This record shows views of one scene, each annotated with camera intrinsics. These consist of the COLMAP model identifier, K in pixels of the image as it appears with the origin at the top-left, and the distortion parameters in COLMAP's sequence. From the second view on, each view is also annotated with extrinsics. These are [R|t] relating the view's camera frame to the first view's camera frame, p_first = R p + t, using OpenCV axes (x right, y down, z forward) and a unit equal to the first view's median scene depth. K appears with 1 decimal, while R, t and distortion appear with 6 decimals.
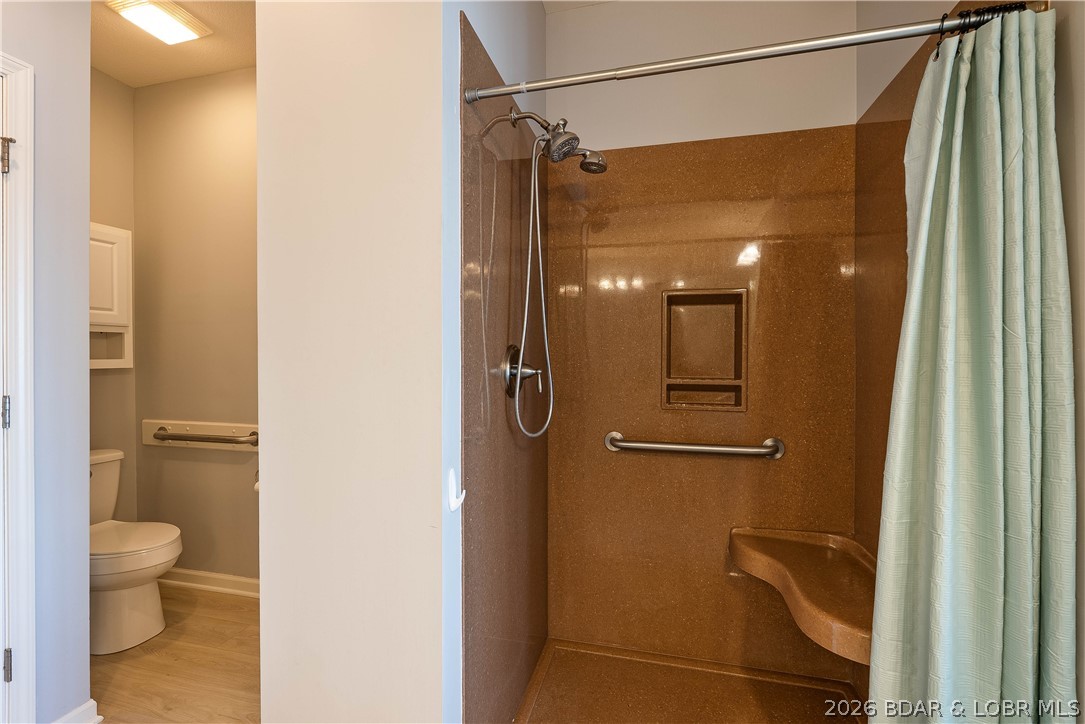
lens RADIAL K [[477.8, 0, 545.7], [0, 477.8, 362.5], [0, 0, 1]] dist [-0.005721, -0.000228]
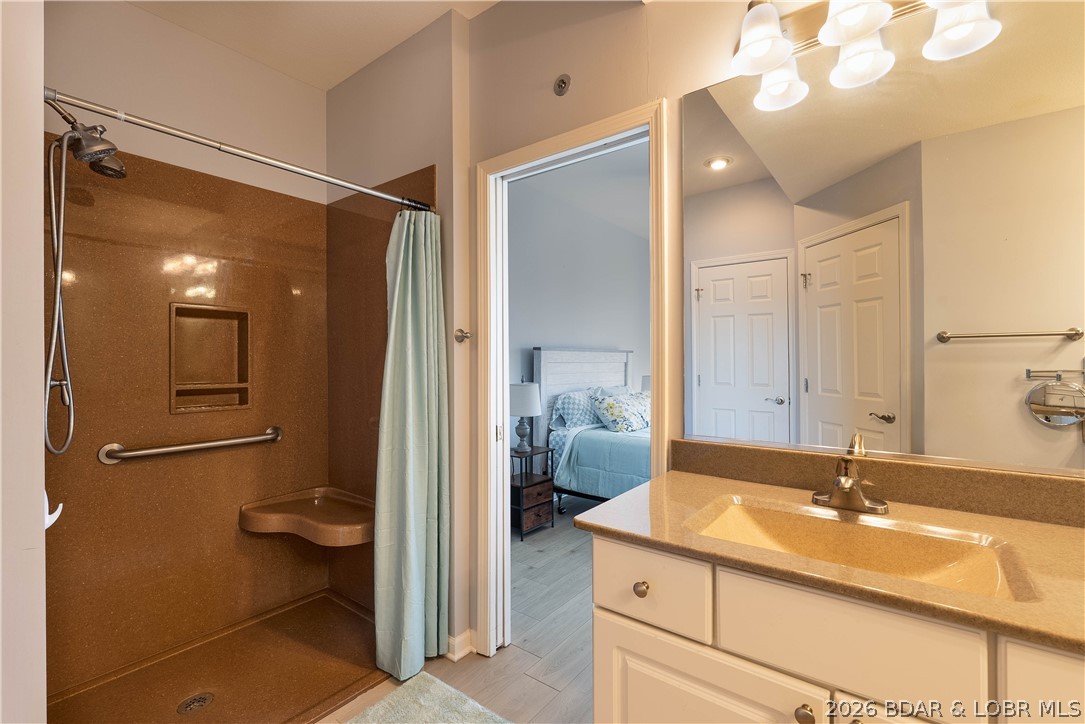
lens RADIAL K [[477.8, 0, 547.0], [0, 477.8, 361.8], [0, 0, 1]] dist [-0.005721, -0.000228]
pose [[0.385765, -0.006320, 0.922576, -0.466893], [0.015813, 0.999875, 0.000237, -0.006024], [-0.922462, 0.014497, 0.385816, -0.202735]]
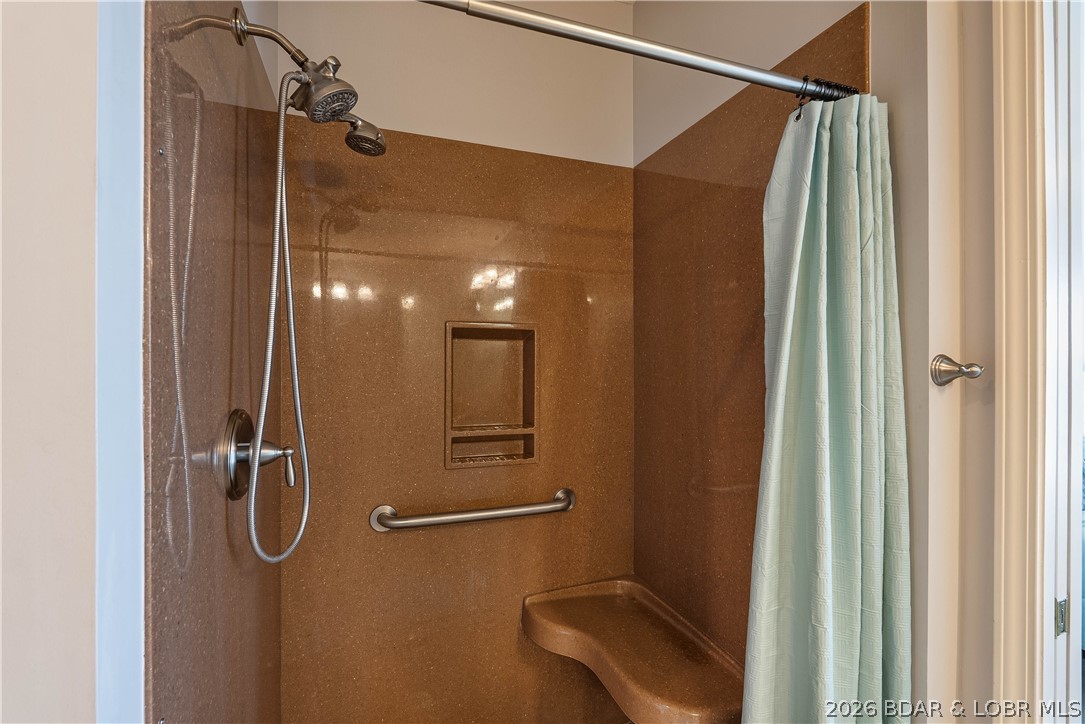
lens RADIAL K [[477.8, 0, 538.8], [0, 477.8, 363.4], [0, 0, 1]] dist [-0.005721, -0.000228]
pose [[0.828979, -0.001238, 0.559278, -0.084959], [0.006621, 0.999949, -0.007600, -0.082311], [-0.559240, 0.010003, 0.828945, 0.286002]]
